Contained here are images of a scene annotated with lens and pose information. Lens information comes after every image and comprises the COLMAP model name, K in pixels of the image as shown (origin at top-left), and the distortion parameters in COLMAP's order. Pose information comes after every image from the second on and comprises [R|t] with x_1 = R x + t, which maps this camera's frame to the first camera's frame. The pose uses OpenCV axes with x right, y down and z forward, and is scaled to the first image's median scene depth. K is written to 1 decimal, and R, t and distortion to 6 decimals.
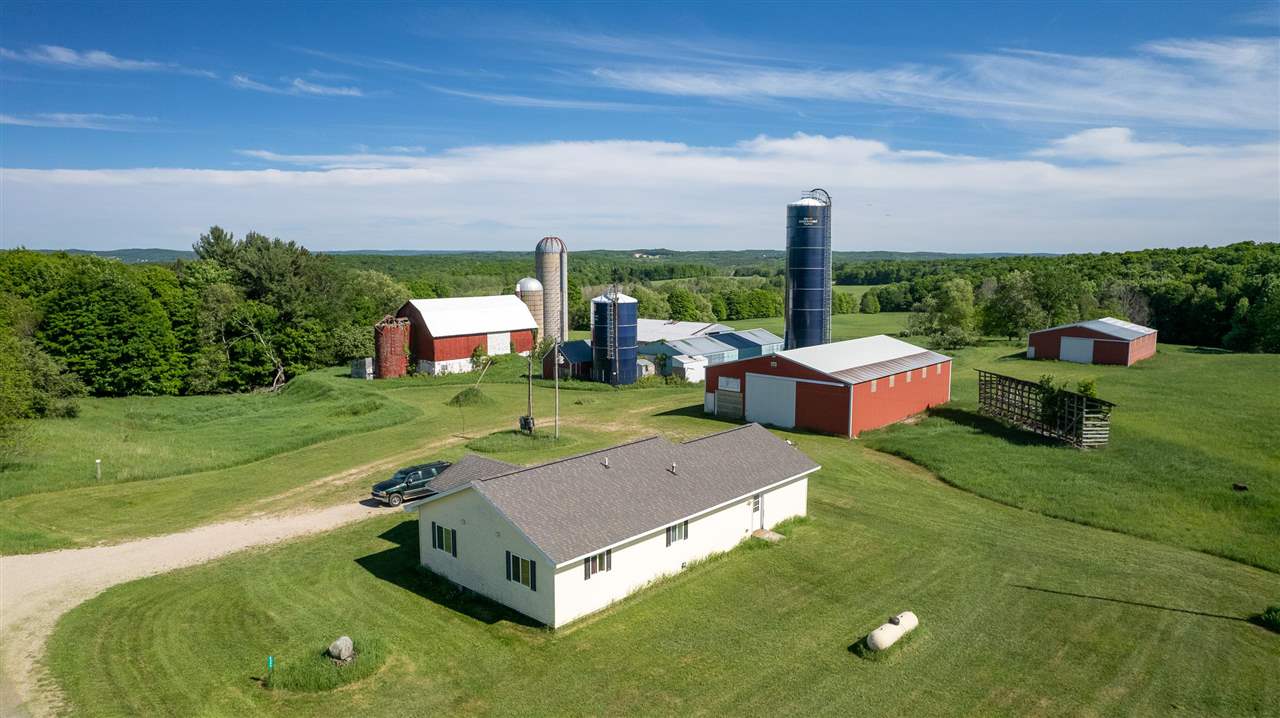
lens RADIAL K [[829.5, 0, 640.0], [0, 829.5, 359.0], [0, 0, 1]] dist [-0.077375, 0.068030]
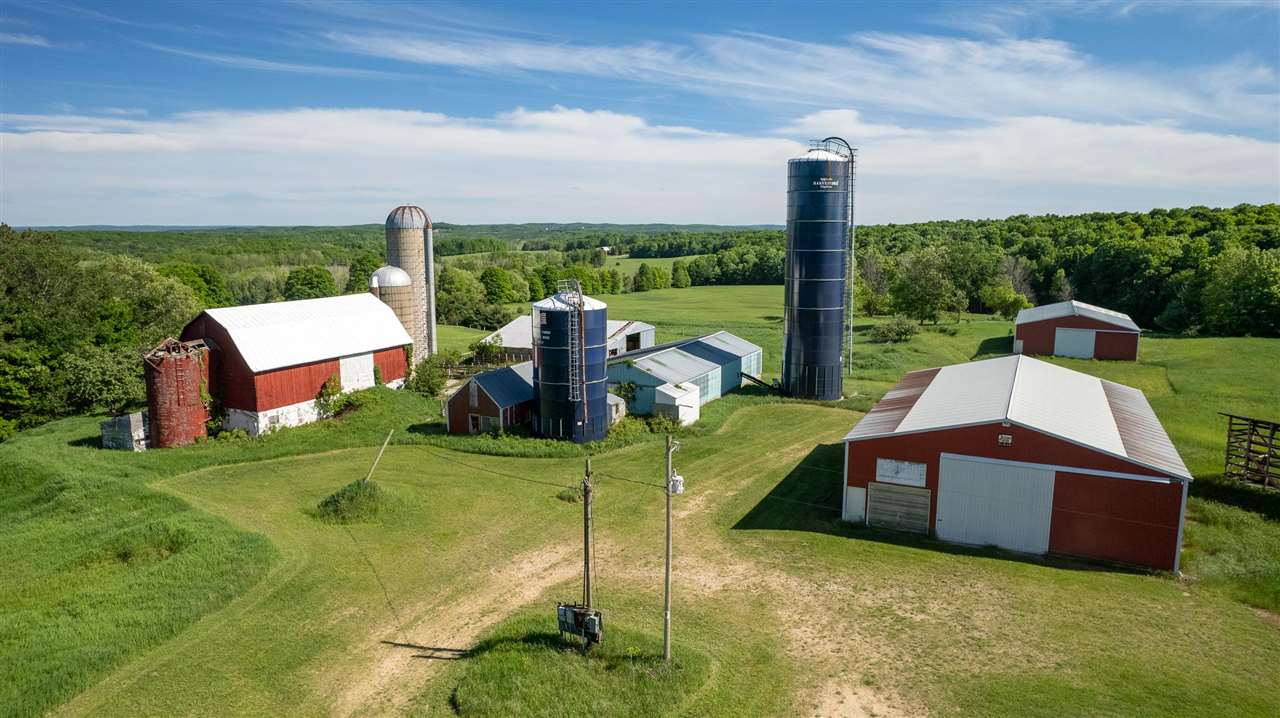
lens RADIAL K [[829.5, 0, 640.0], [0, 829.5, 359.0], [0, 0, 1]] dist [-0.077375, 0.068030]
pose [[0.964865, -0.042834, 0.259232, -0.129906], [0.034512, 0.998735, 0.036572, -0.046532], [-0.260471, -0.026341, 0.965122, 0.346509]]
